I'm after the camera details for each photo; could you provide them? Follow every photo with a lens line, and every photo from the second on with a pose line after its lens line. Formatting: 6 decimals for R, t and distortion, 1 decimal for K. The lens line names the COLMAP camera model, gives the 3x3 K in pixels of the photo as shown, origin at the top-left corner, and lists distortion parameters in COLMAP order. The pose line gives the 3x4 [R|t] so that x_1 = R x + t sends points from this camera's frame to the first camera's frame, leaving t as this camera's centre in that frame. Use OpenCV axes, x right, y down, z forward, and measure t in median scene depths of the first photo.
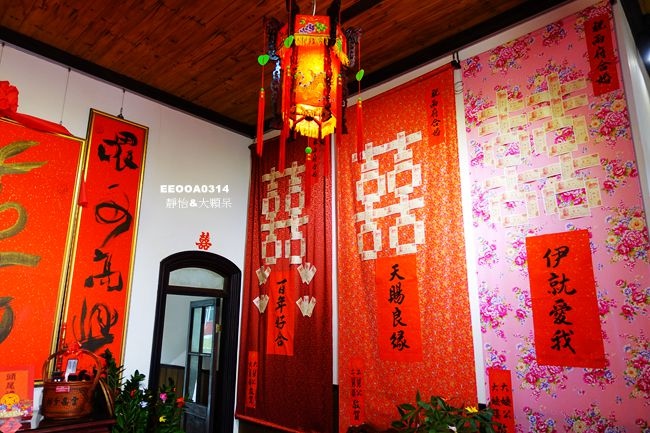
lens RADIAL K [[447.8, 0, 325.0], [0, 447.8, 216.5], [0, 0, 1]] dist [0.003604, -0.001430]
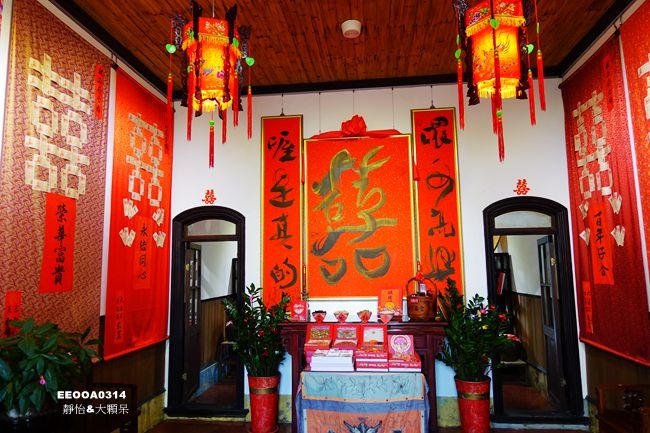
lens RADIAL K [[447.8, 0, 325.0], [0, 447.8, 216.5], [0, 0, 1]] dist [0.003604, -0.001430]
pose [[0.588589, -0.117177, -0.799895, 0.371258], [0.212725, 0.977020, 0.013407, 0.006606], [0.779943, -0.178049, 0.599990, -0.093830]]
